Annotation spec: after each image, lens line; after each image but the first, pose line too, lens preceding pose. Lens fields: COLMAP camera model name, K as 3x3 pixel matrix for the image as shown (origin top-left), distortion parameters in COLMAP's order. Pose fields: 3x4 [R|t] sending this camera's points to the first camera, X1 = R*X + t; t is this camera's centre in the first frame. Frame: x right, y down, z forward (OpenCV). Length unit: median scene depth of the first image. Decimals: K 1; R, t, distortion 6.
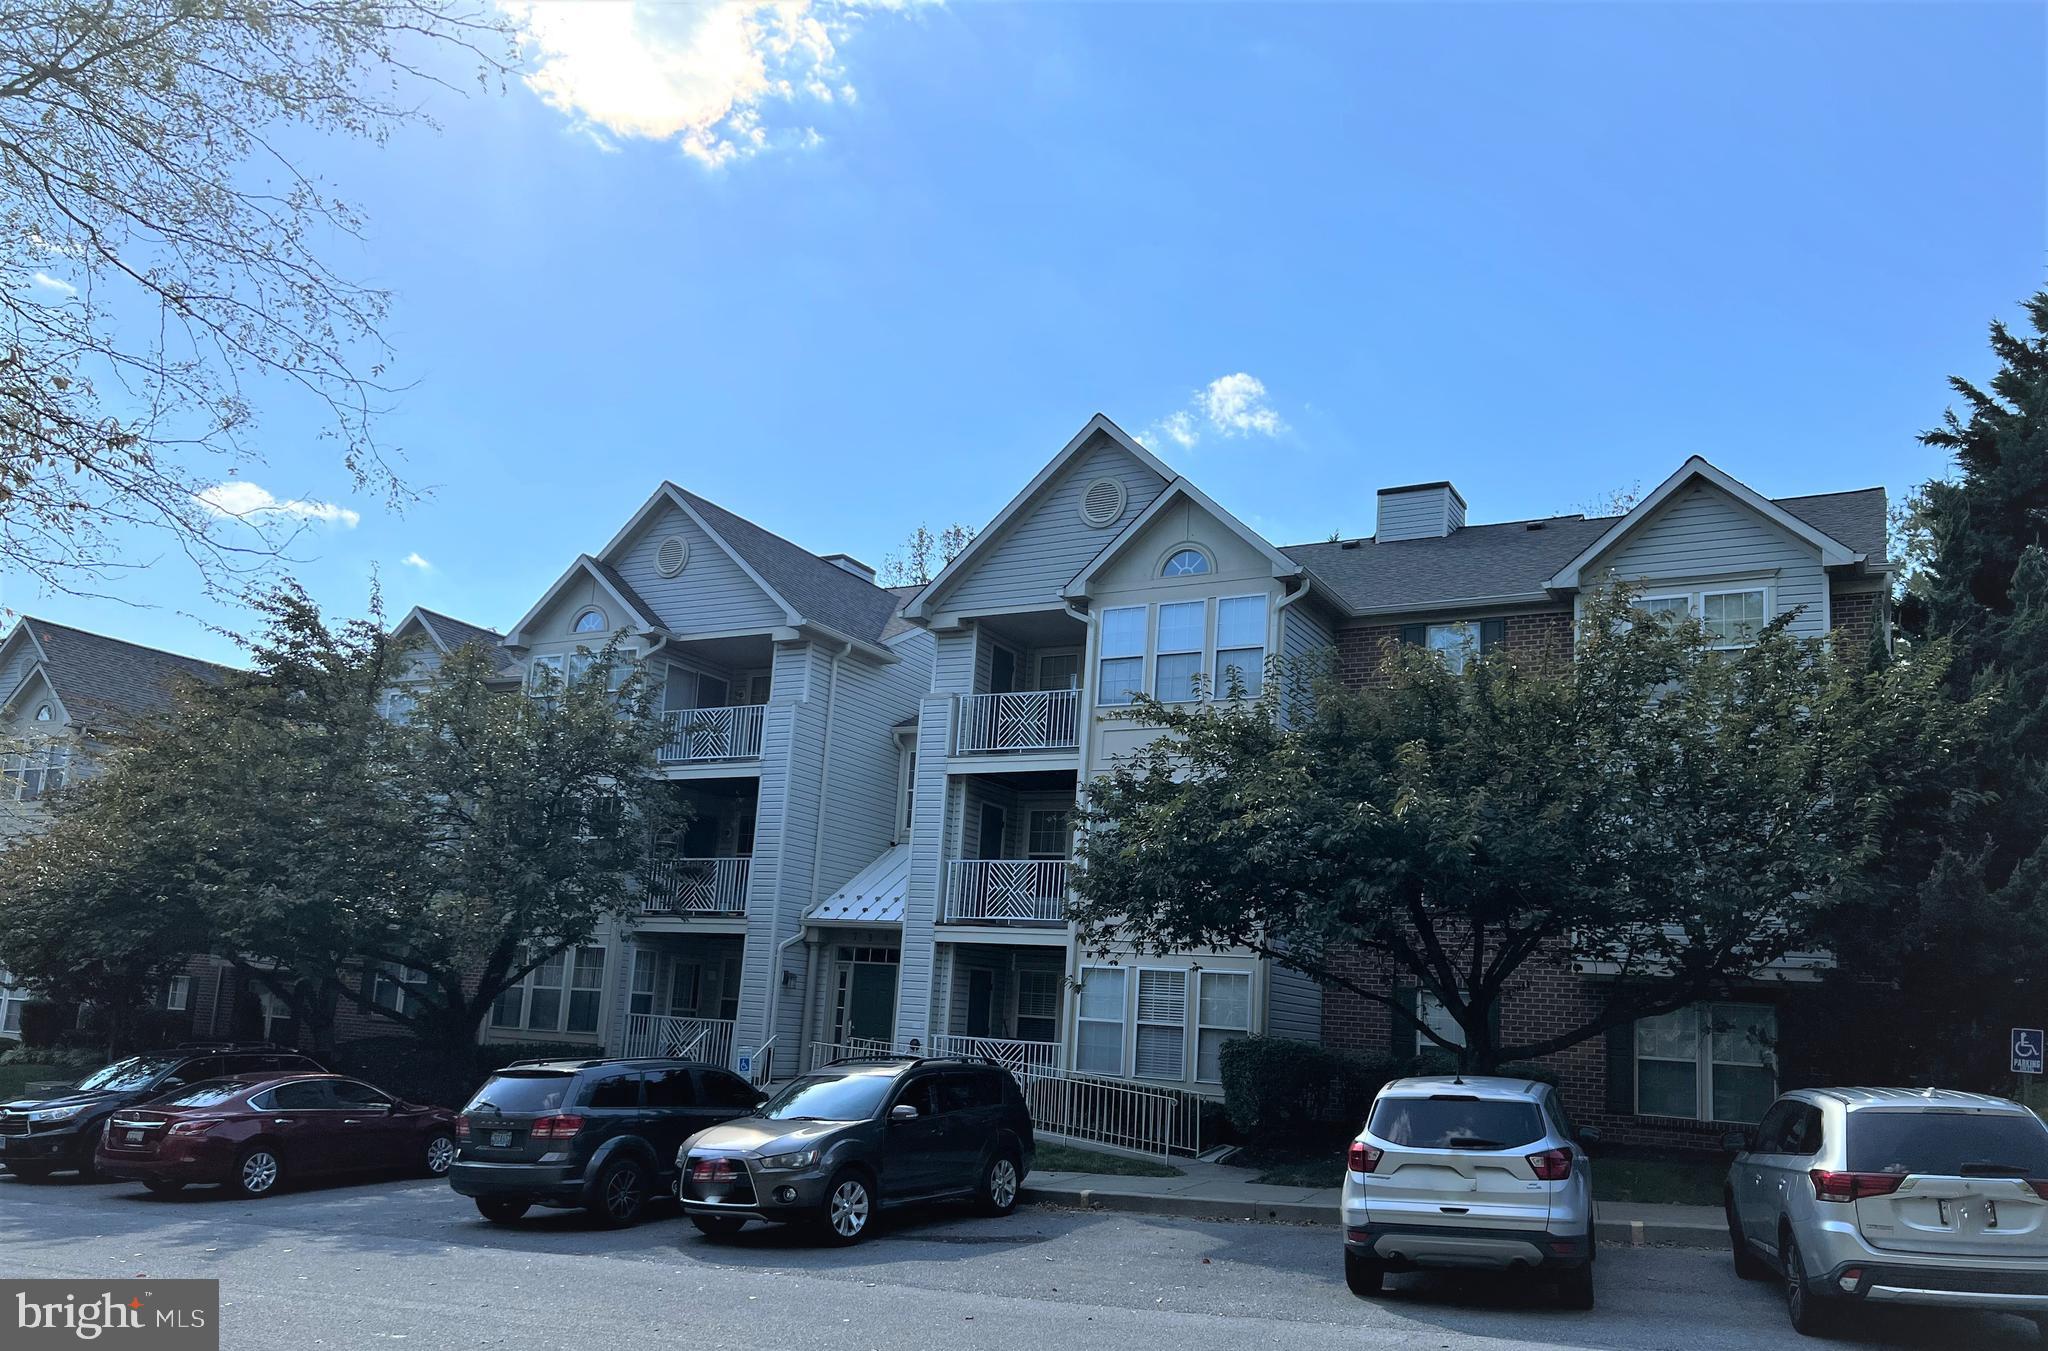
lens RADIAL K [[1470.2, 0, 1021.9], [0, 1470.2, 746.2], [0, 0, 1]] dist [0.093324, 0.000193]
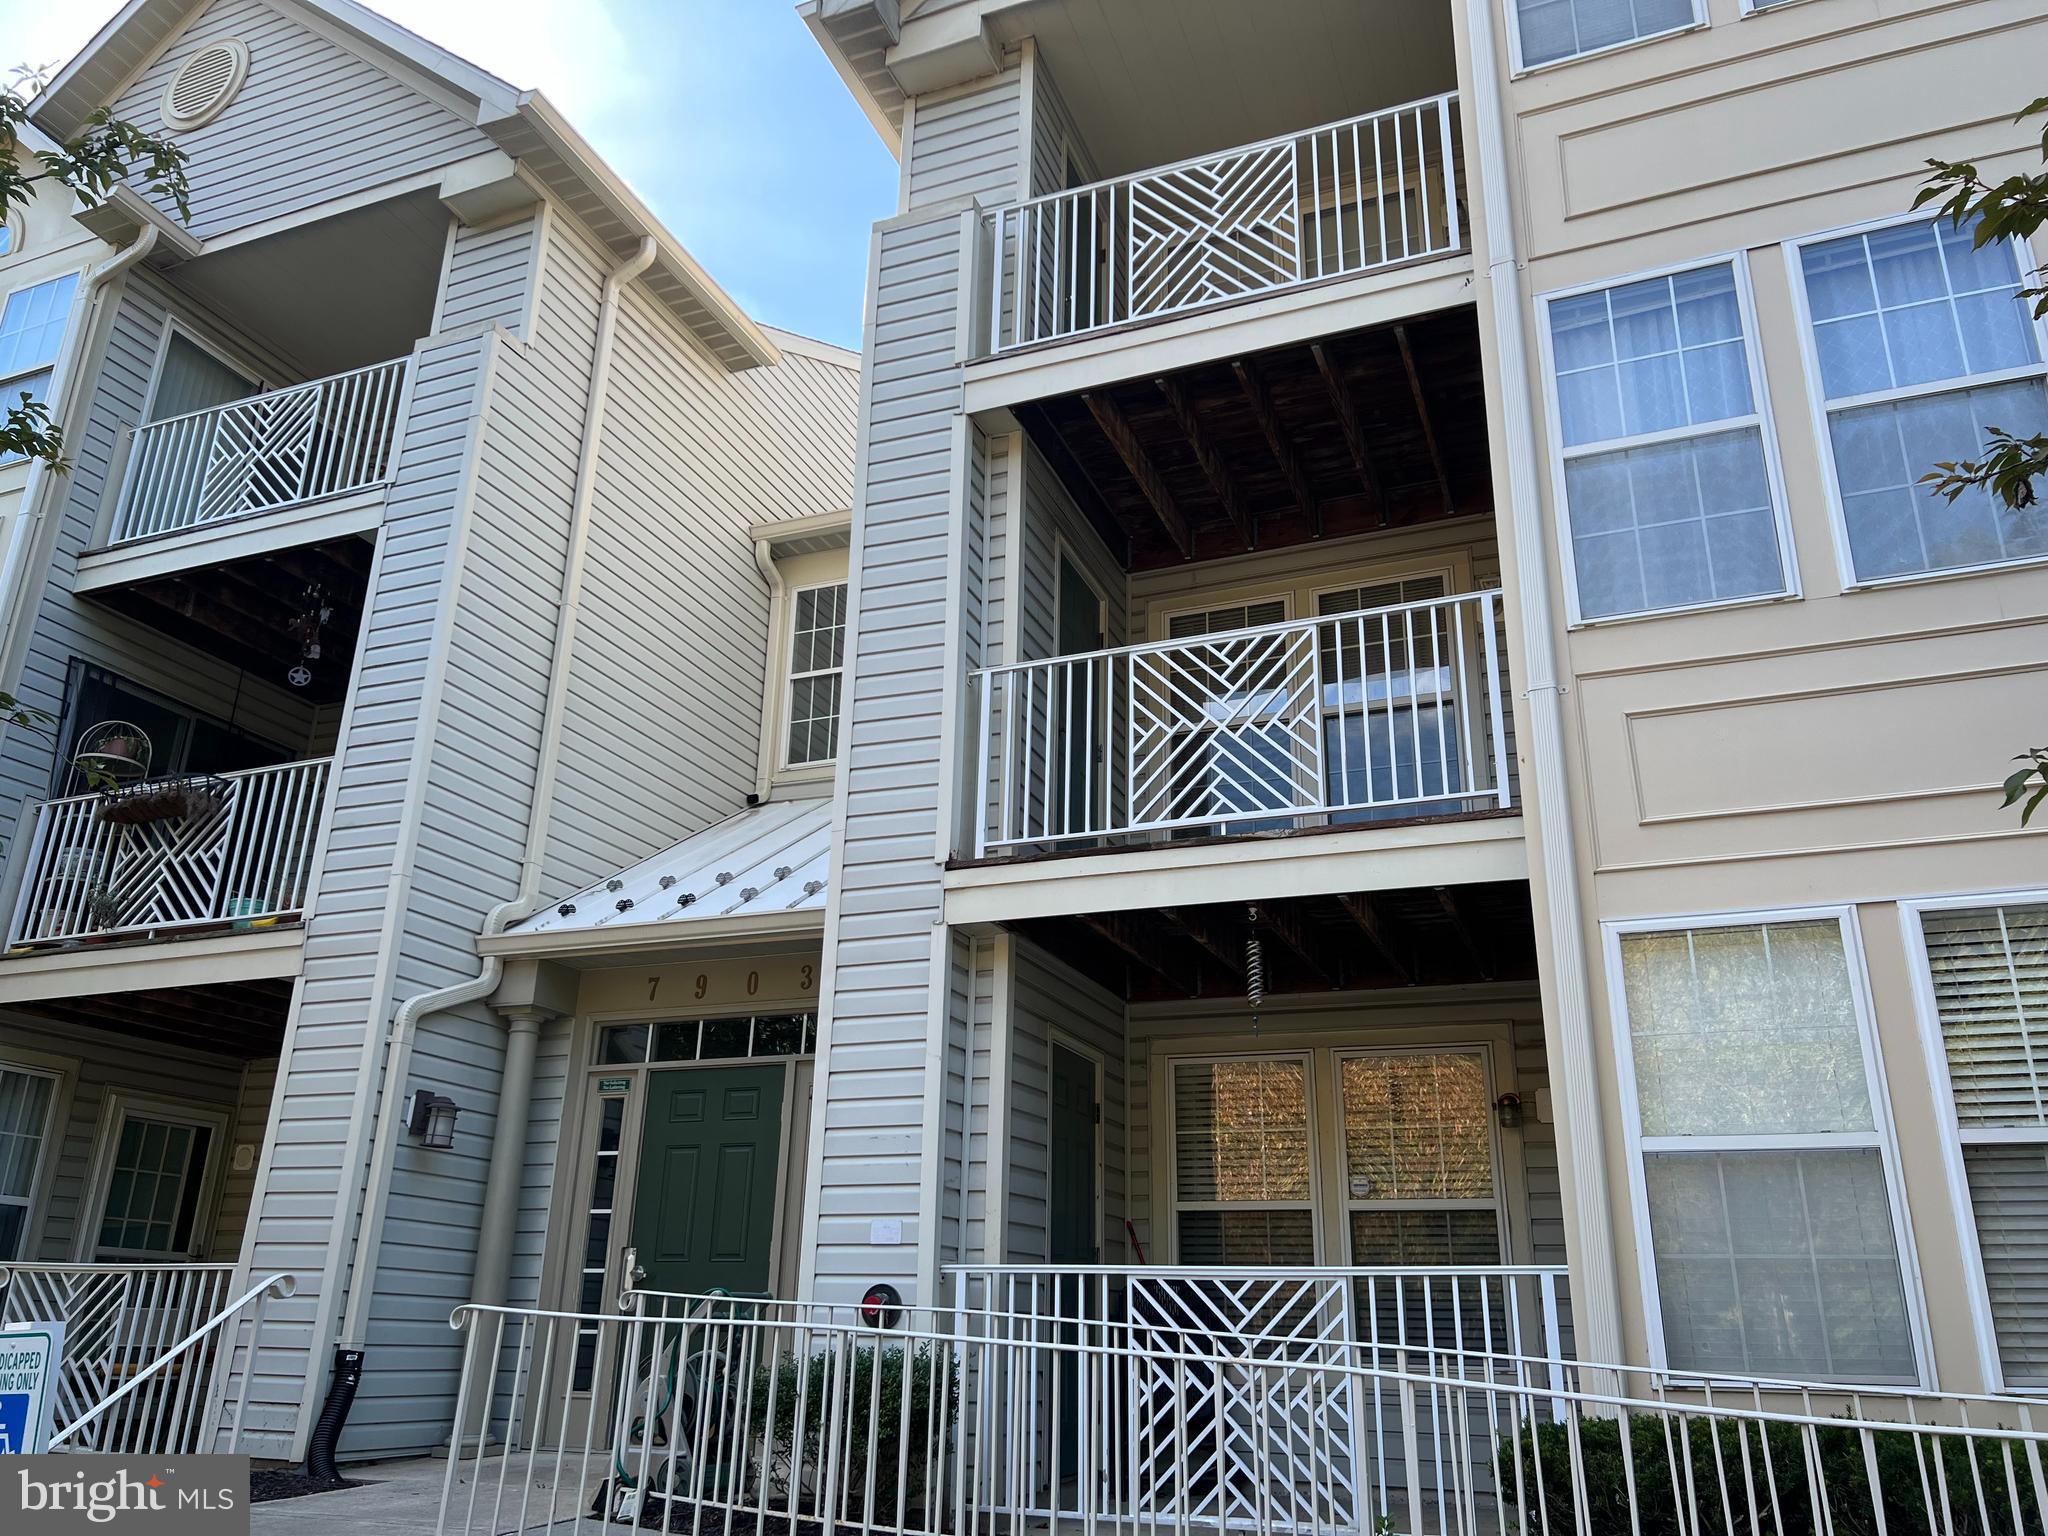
lens RADIAL K [[1560.4, 0, 1023.4], [0, 1560.4, 757.0], [0, 0, 1]] dist [0.062612, -0.111396]
pose [[0.992418, 0.002020, 0.122888, -0.074919], [0.018788, 0.985621, -0.167924, 0.139686], [-0.121461, 0.168960, 0.978110, 0.645855]]
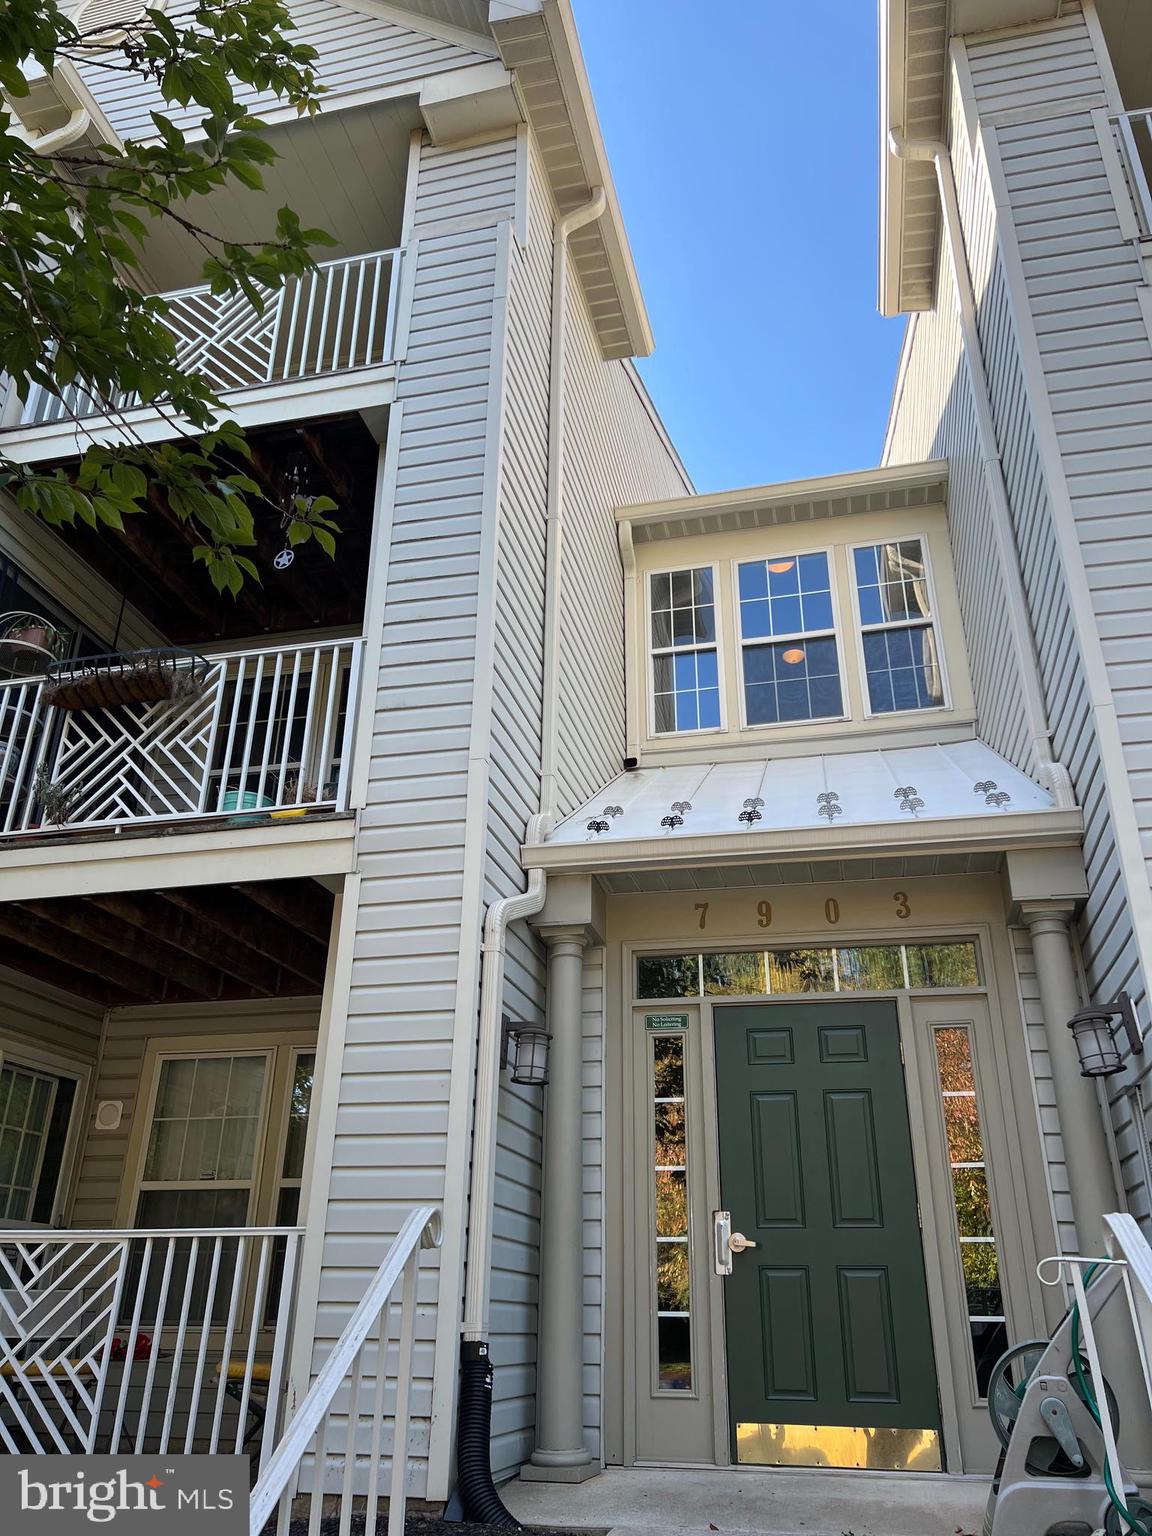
lens RADIAL K [[1170.3, 0, 576.0], [0, 1170.3, 768.0], [0, 0, 1]] dist [0.062612, -0.111396]
pose [[0.964830, 0.064951, 0.254725, -0.200739], [-0.001323, 0.970183, -0.242370, 0.158616], [-0.262872, 0.233509, 0.936147, 0.788089]]
